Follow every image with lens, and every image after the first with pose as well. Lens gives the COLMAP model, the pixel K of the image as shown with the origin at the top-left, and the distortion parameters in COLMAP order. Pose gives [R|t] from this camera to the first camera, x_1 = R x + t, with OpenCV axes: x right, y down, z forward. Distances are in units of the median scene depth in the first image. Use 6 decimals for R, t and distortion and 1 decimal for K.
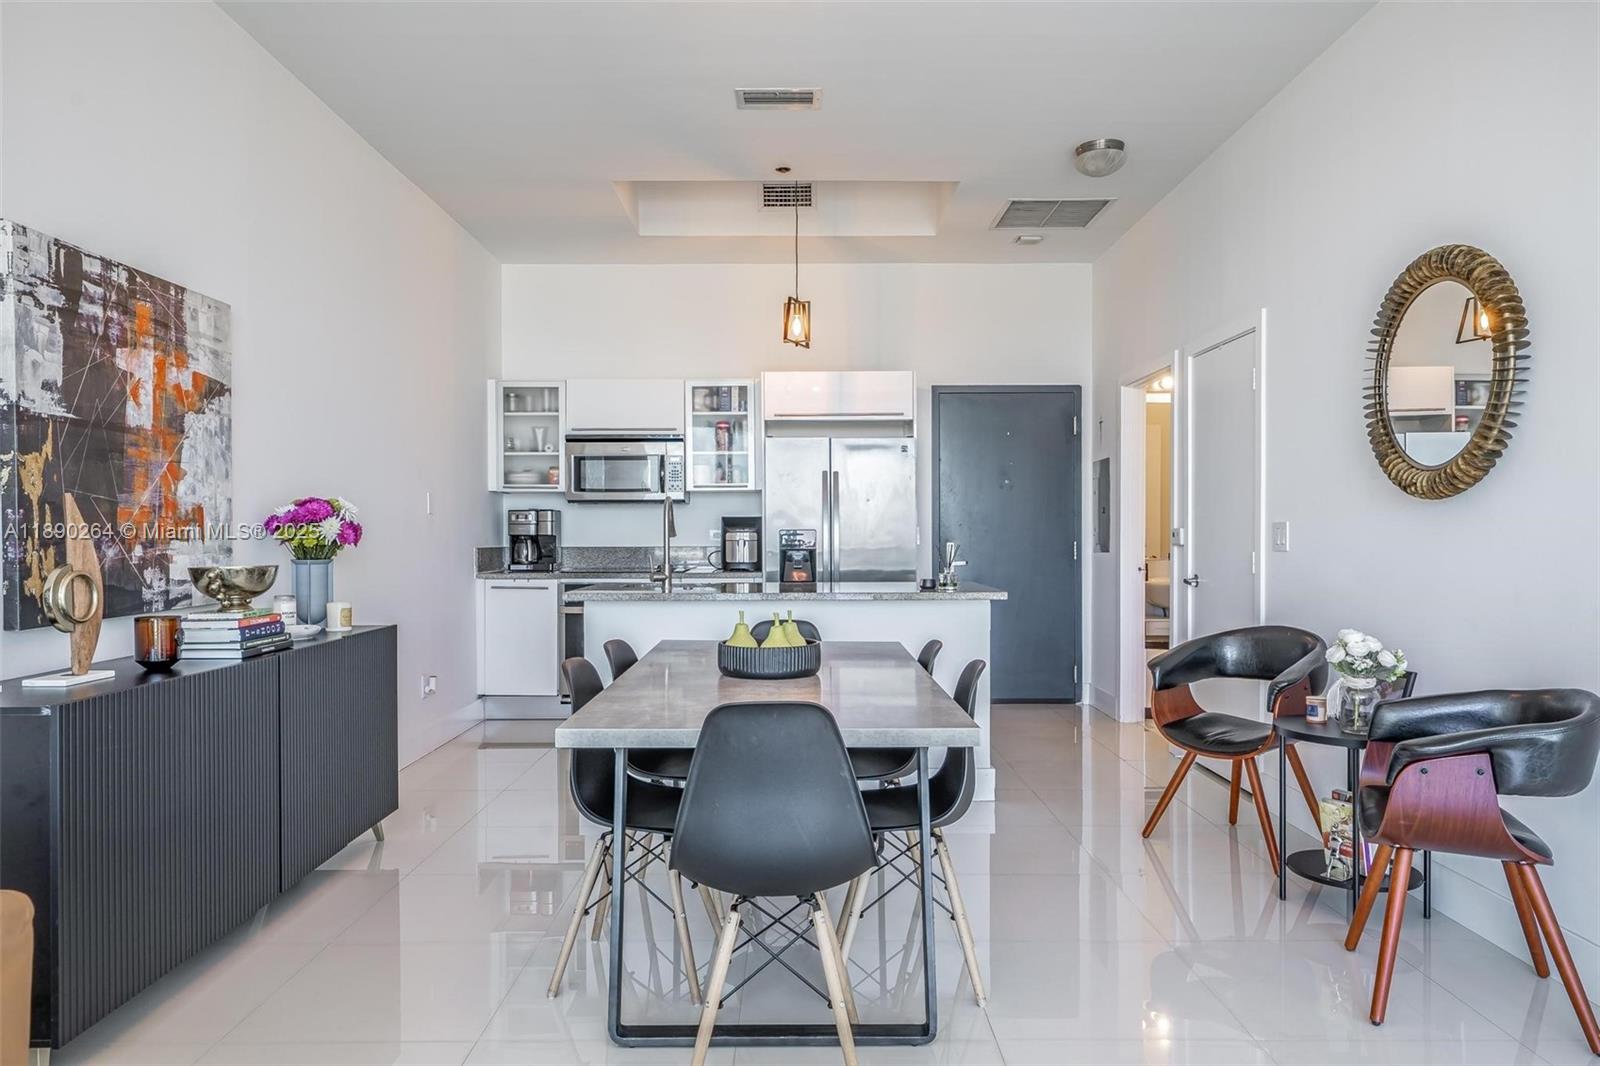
lens RADIAL K [[1082.0, 0, 801.5], [0, 1082.0, 543.5], [0, 0, 1]] dist [0.006786, 0.003533]
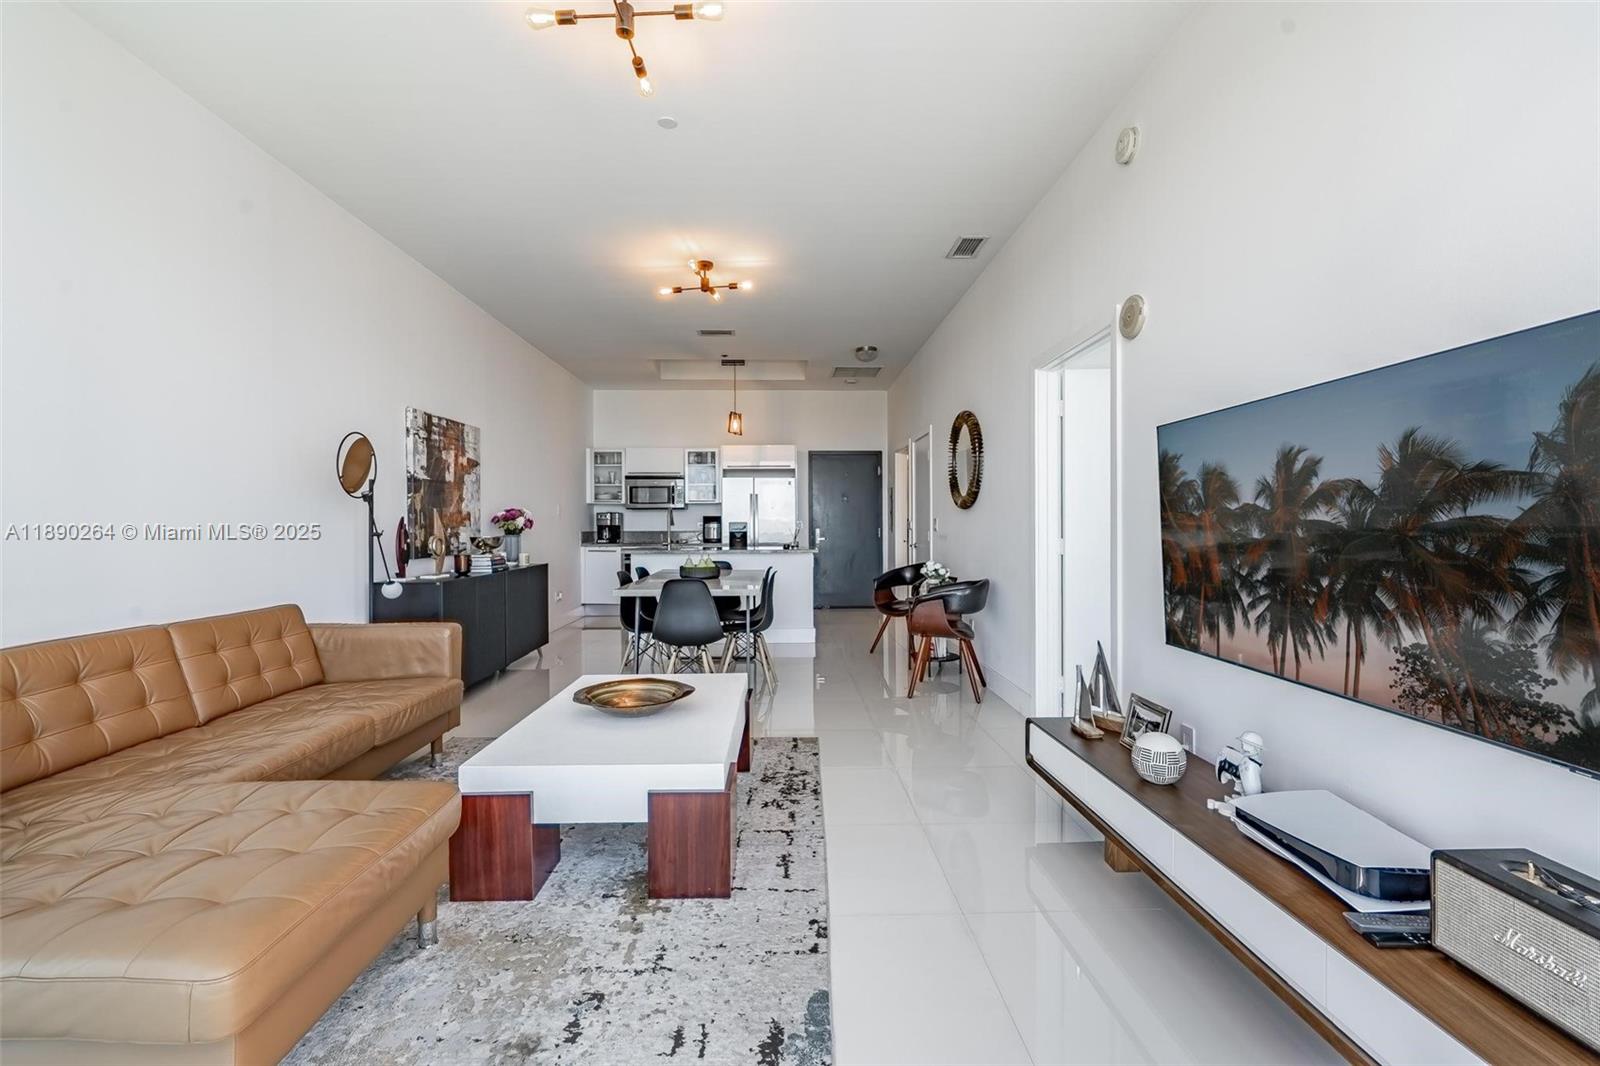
lens RADIAL K [[680.6, 0, 802.8], [0, 680.6, 527.8], [0, 0, 1]] dist [-0.002579, -0.000042]
pose [[0.999561, -0.001279, 0.029602, 0.154395], [0.001469, 0.999978, -0.006400, 0.011221], [-0.029593, 0.006441, 0.999541, -0.569179]]
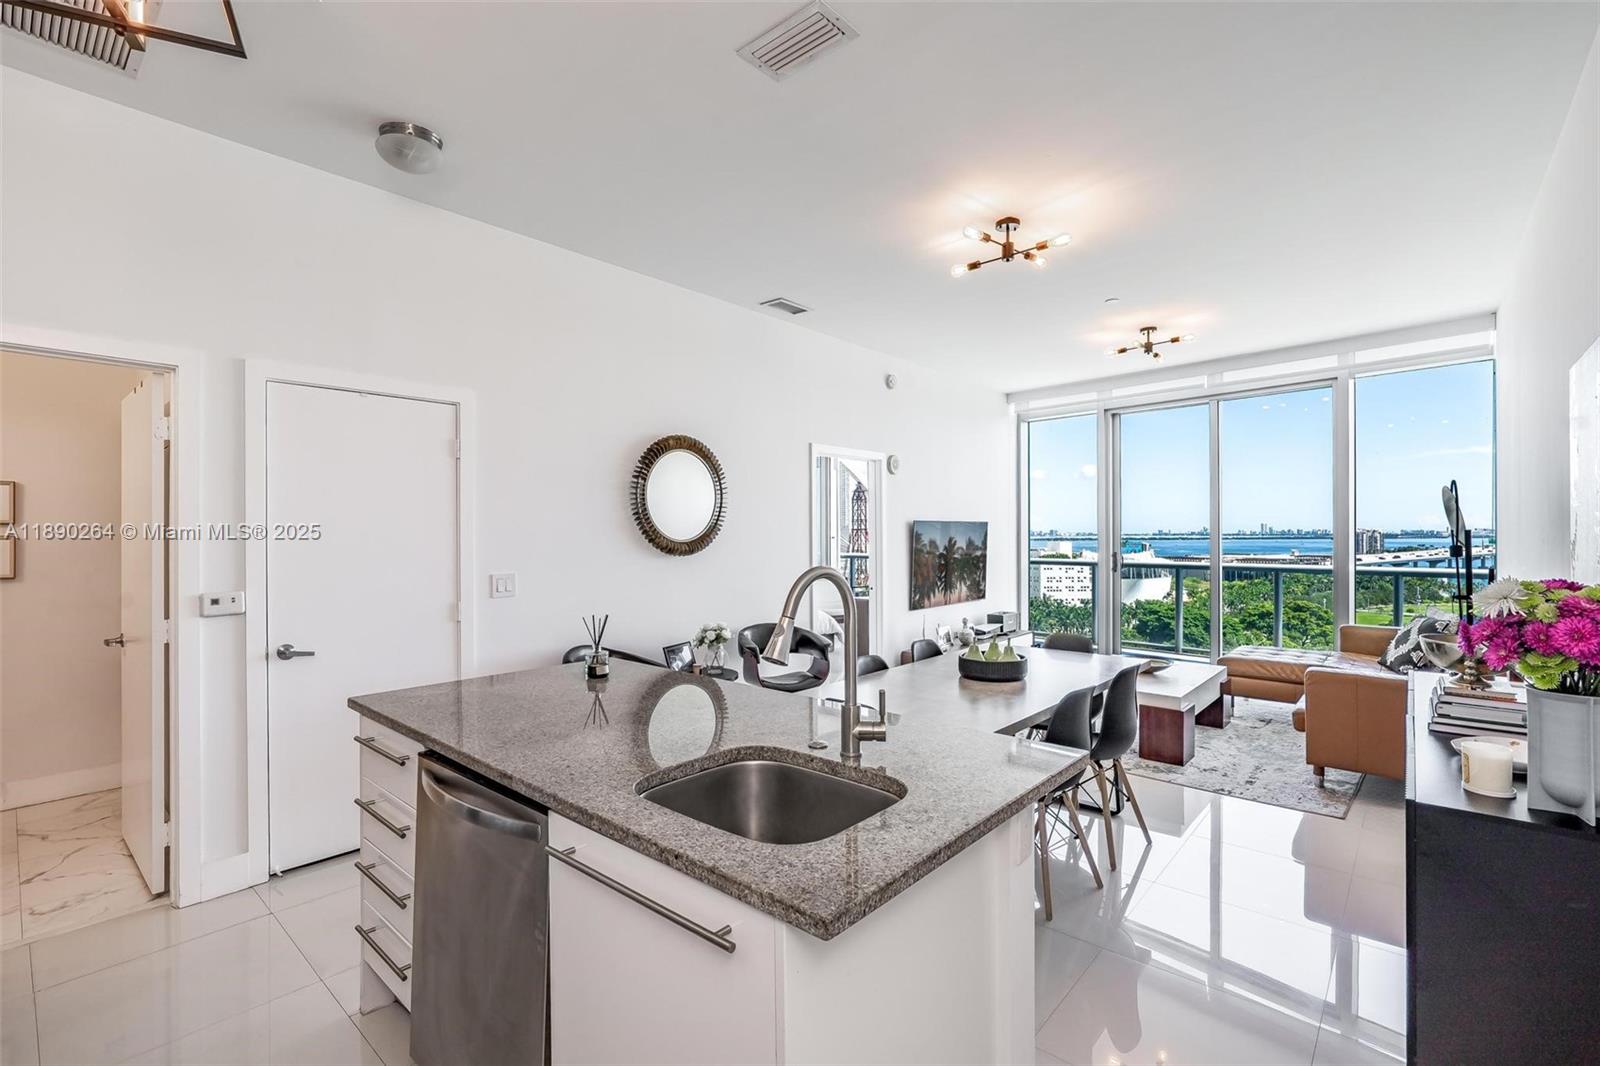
lens RADIAL K [[716.3, 0, 806.9], [0, 716.3, 533.3], [0, 0, 1]] dist [-0.001596, -0.000041]
pose [[-0.753349, 0.005582, 0.657597, -0.474538], [0.013268, 0.999889, 0.006713, -0.087879], [-0.657487, 0.013782, -0.753340, 1.824676]]
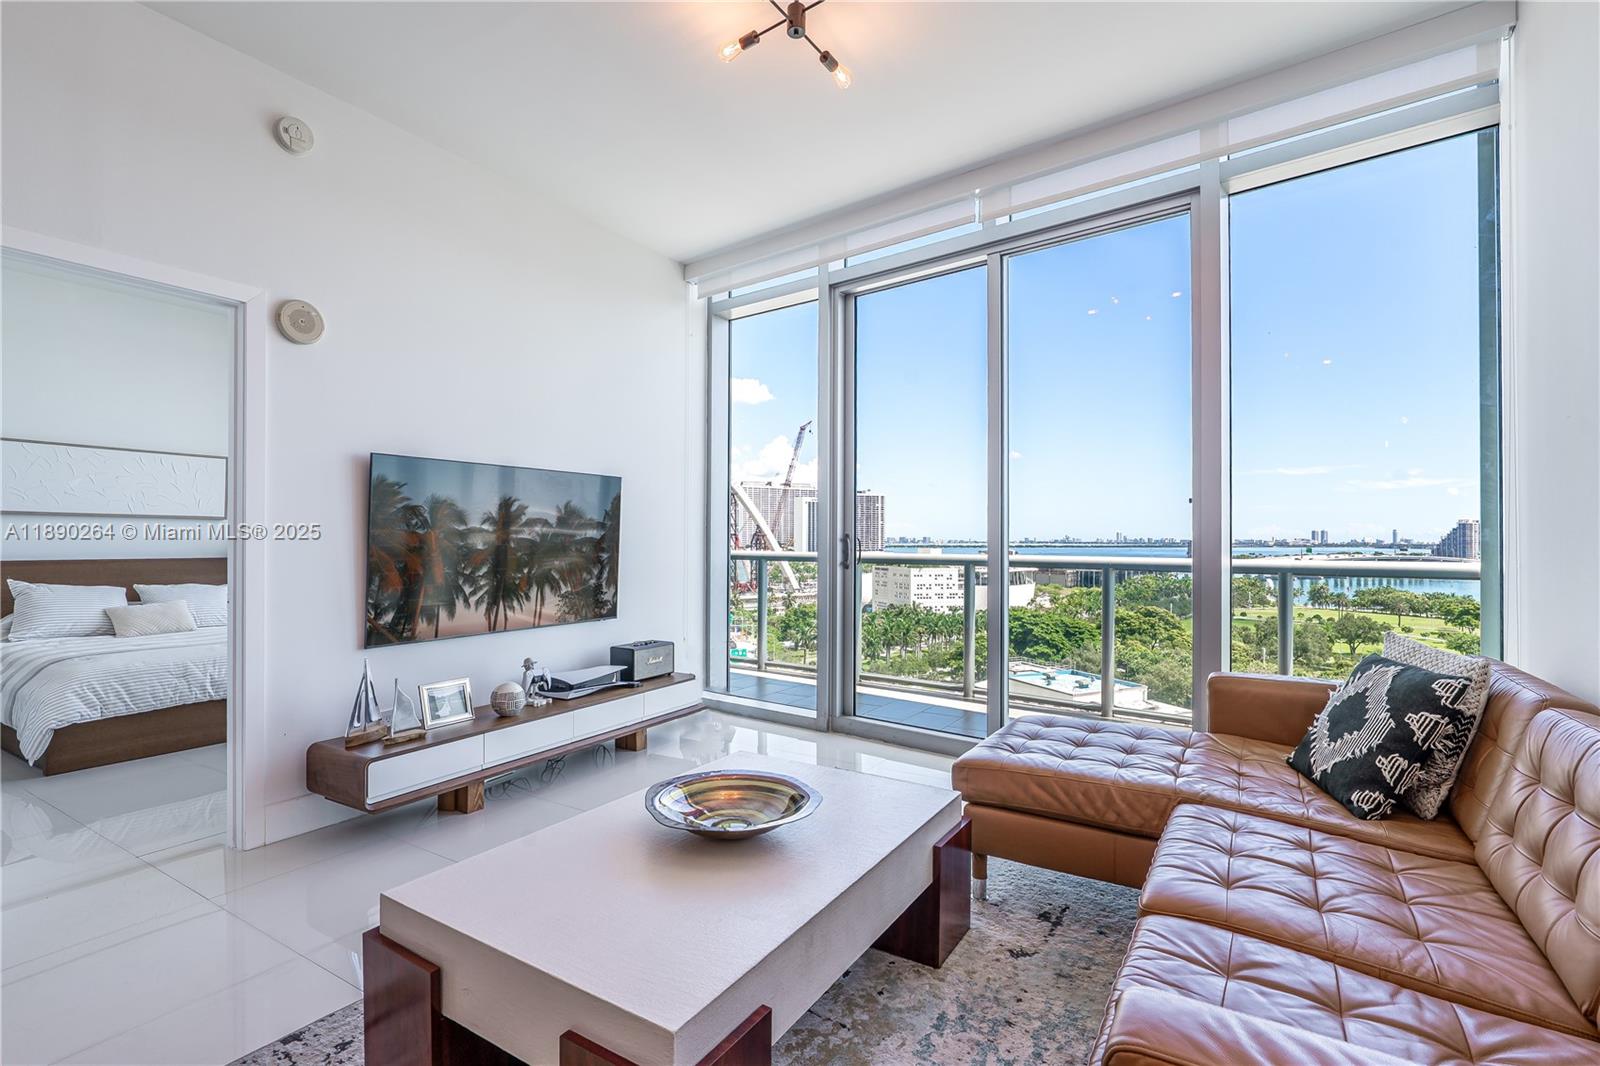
lens RADIAL K [[746.8, 0, 801.4], [0, 746.8, 530.5], [0, 0, 1]] dist [-0.012500, -0.000024]
pose [[-0.851185, 0.005712, 0.524834, -0.361923], [0.004735, 0.999984, -0.003204, -0.003758], [-0.524844, -0.000242, -0.851199, 0.689206]]
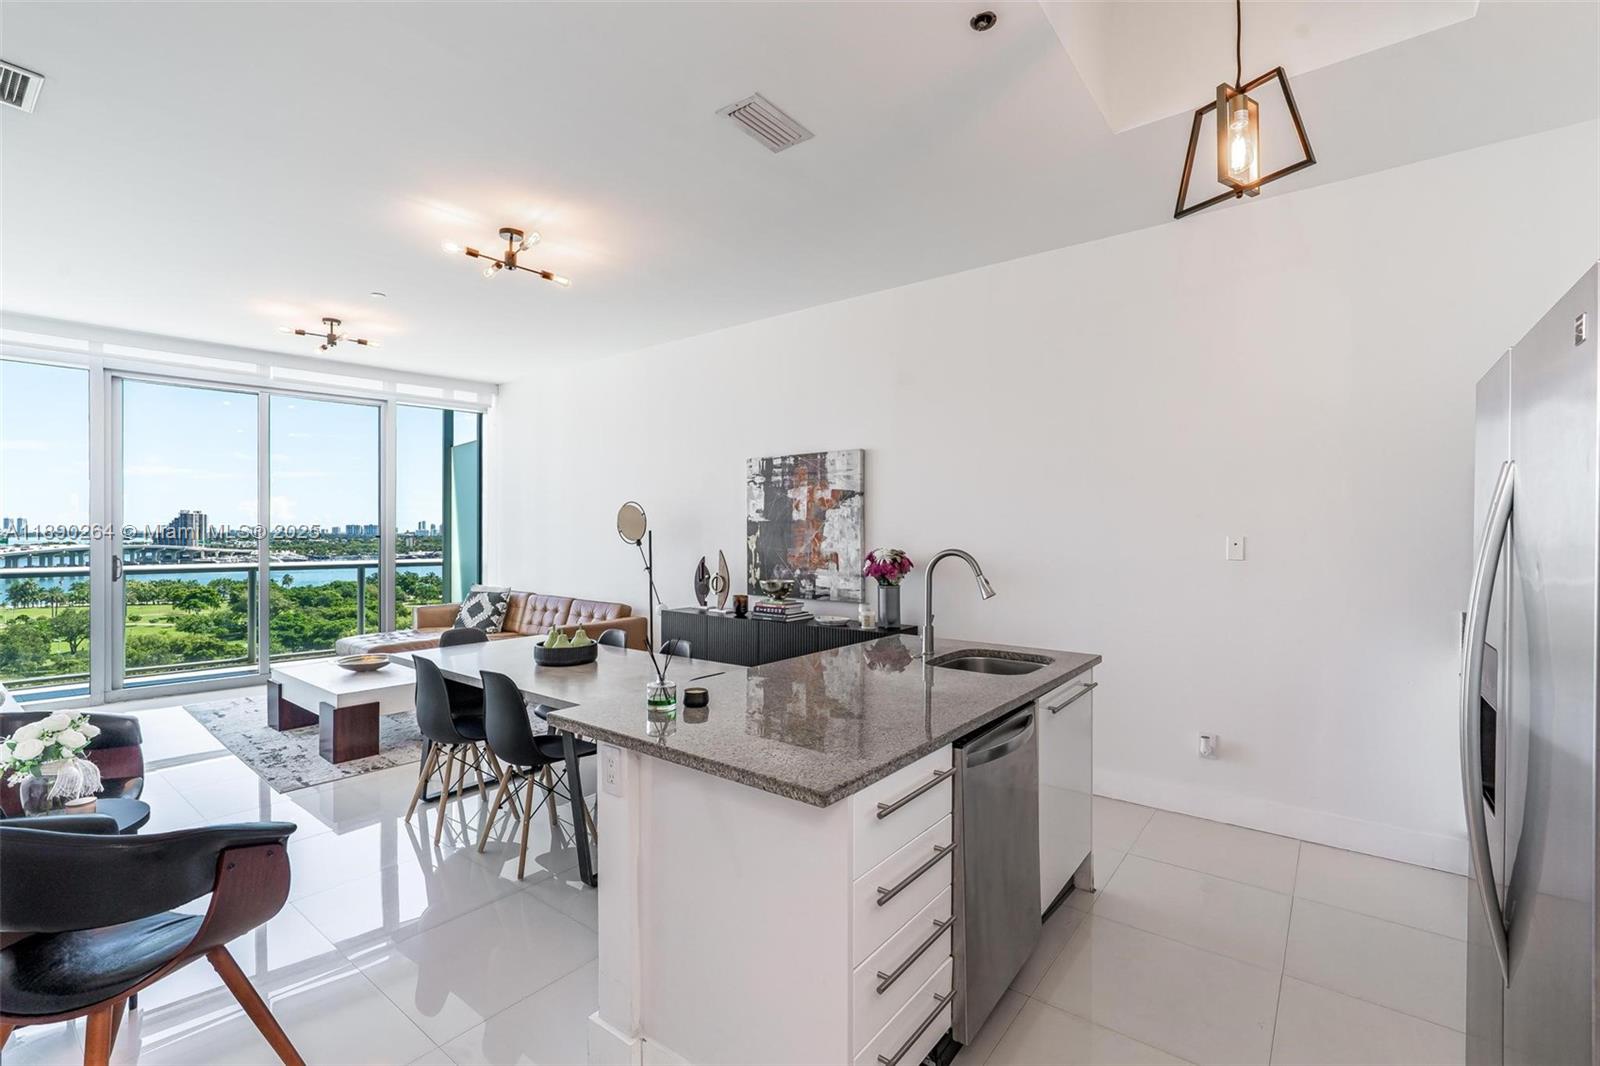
lens RADIAL K [[701.0, 0, 800.0], [0, 701.0, 533.0], [0, 0, 1]] dist [-0.012821, 0.005870]
pose [[-0.619236, 0.002589, -0.785201, 0.566463], [-0.009685, 0.999893, 0.010935, -0.090333], [0.785145, 0.014376, -0.619145, 1.845526]]
